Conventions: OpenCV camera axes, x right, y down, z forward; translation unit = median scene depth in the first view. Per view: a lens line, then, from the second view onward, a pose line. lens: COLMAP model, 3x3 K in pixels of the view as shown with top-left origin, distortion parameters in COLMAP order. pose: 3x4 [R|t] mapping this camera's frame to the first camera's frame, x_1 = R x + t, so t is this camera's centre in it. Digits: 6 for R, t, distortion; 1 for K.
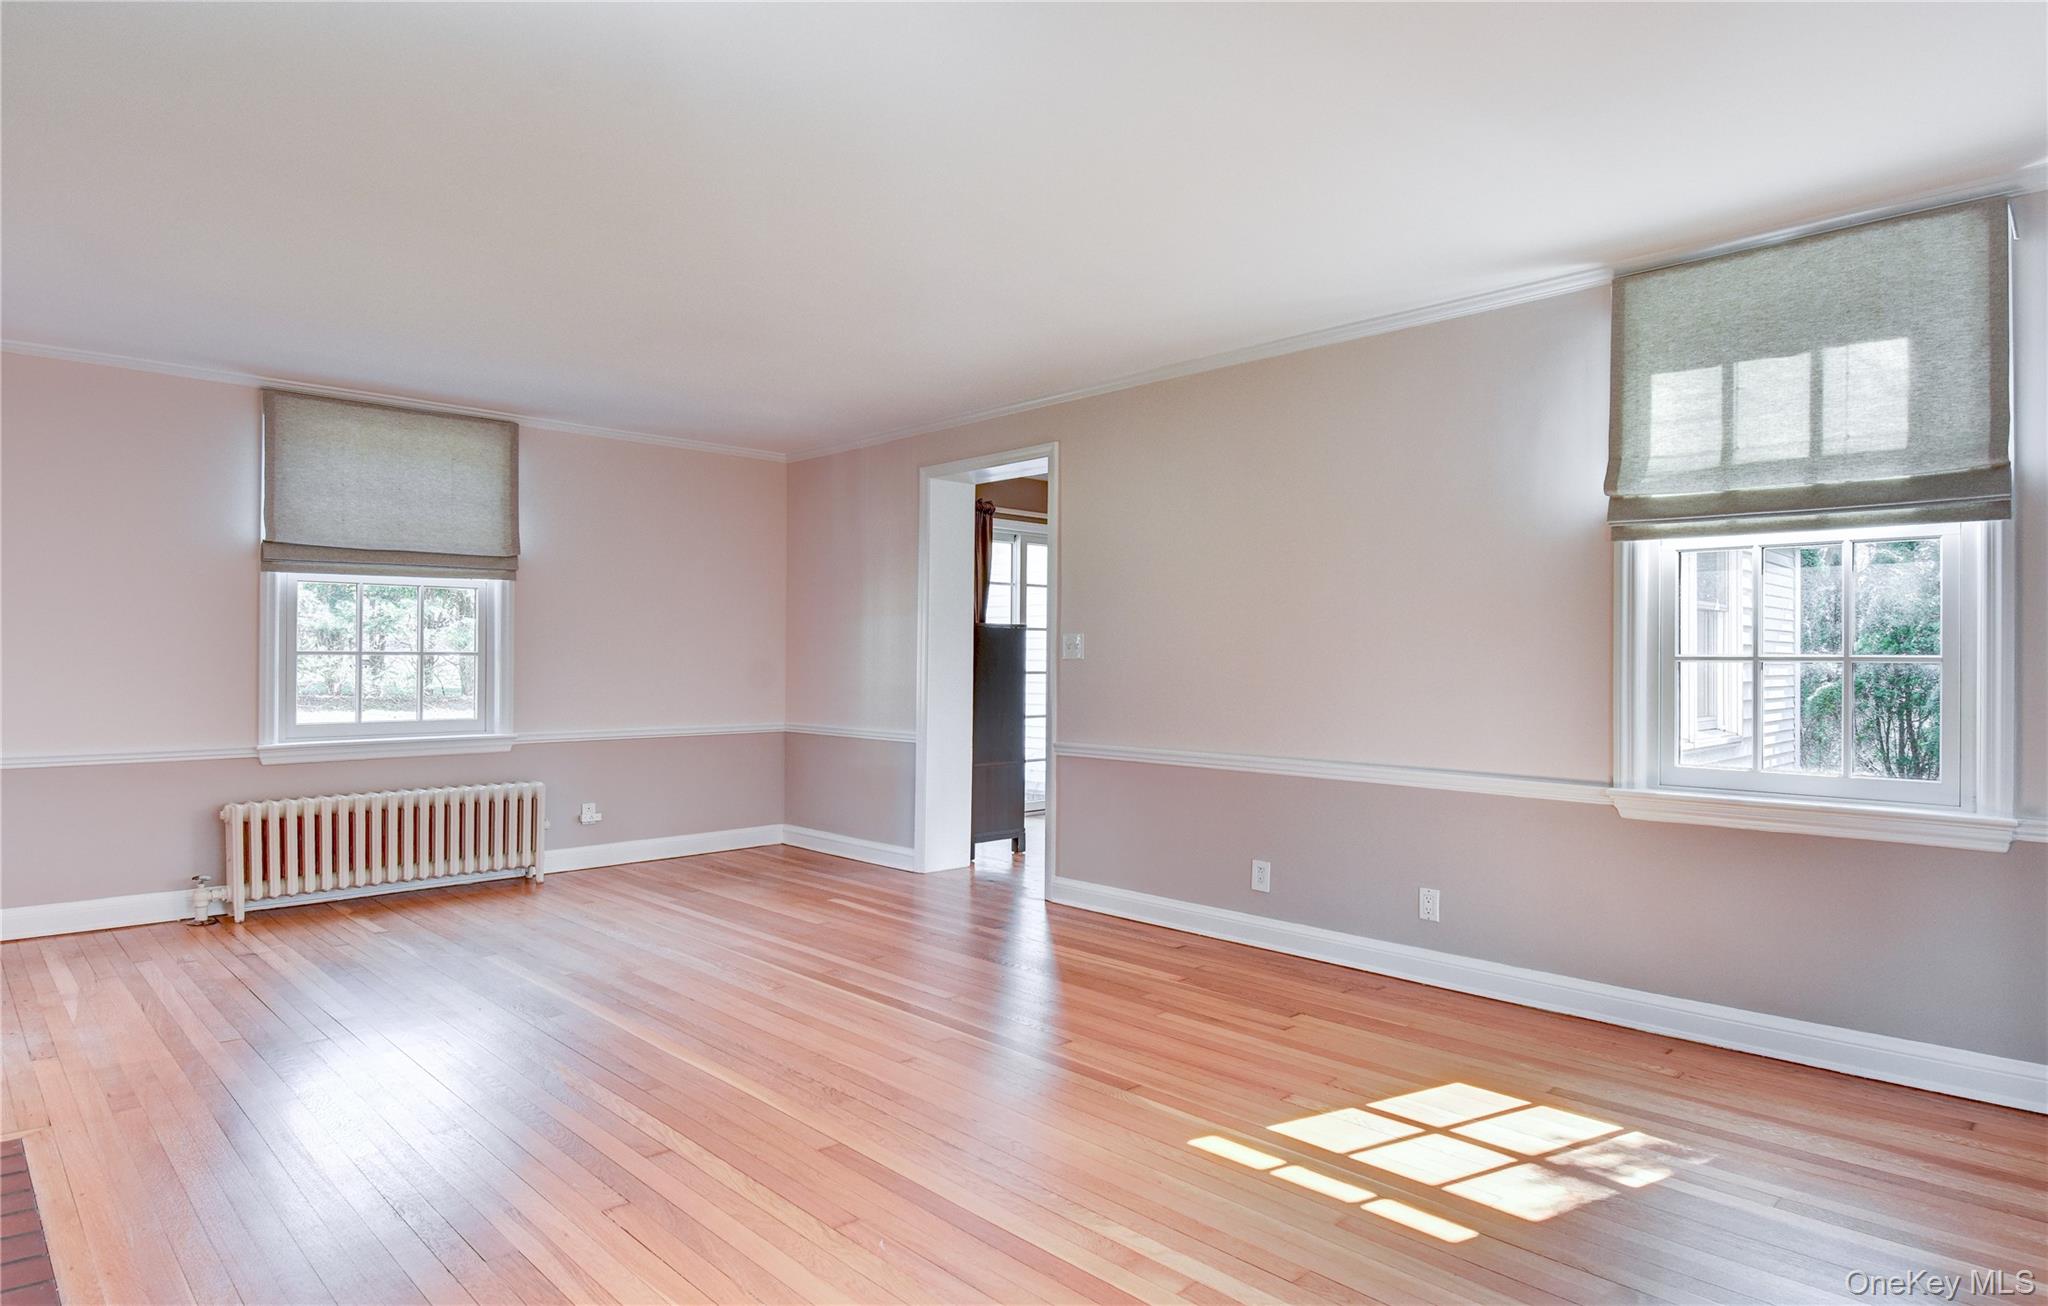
lens RADIAL K [[1157.4, 0, 1076.0], [0, 1157.4, 665.6], [0, 0, 1]] dist [0.002400, -0.002090]
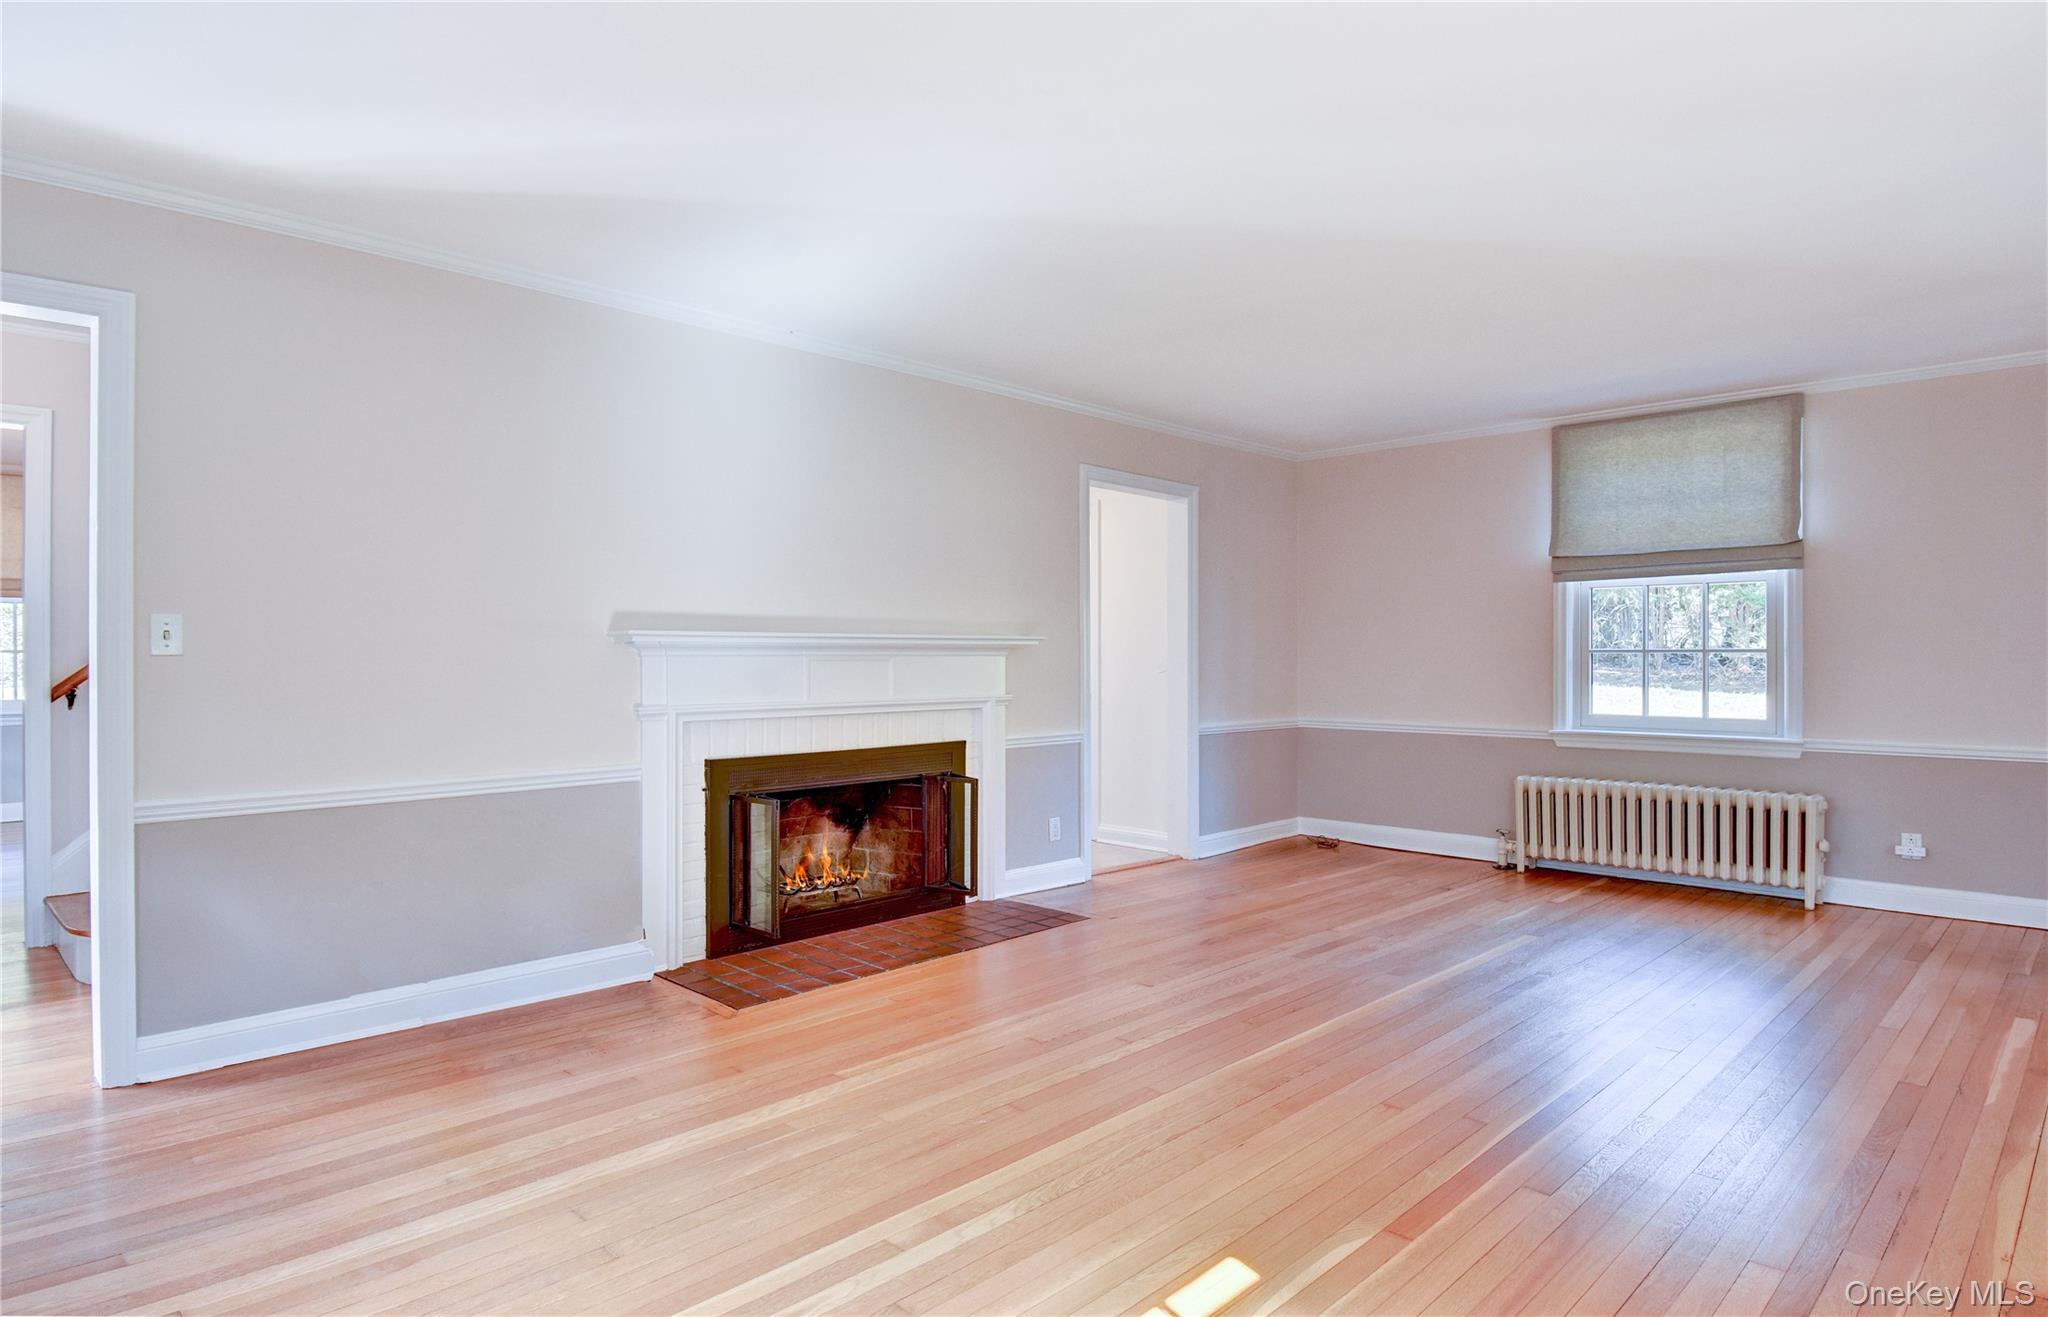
lens RADIAL K [[1157.4, 0, 1025.9], [0, 1157.4, 654.4], [0, 0, 1]] dist [0.002400, -0.002090]
pose [[-0.004126, -0.005505, -0.999976, 0.448266], [-0.004635, 0.999974, -0.005486, 0.000896], [0.999981, 0.004612, -0.004151, 0.435382]]
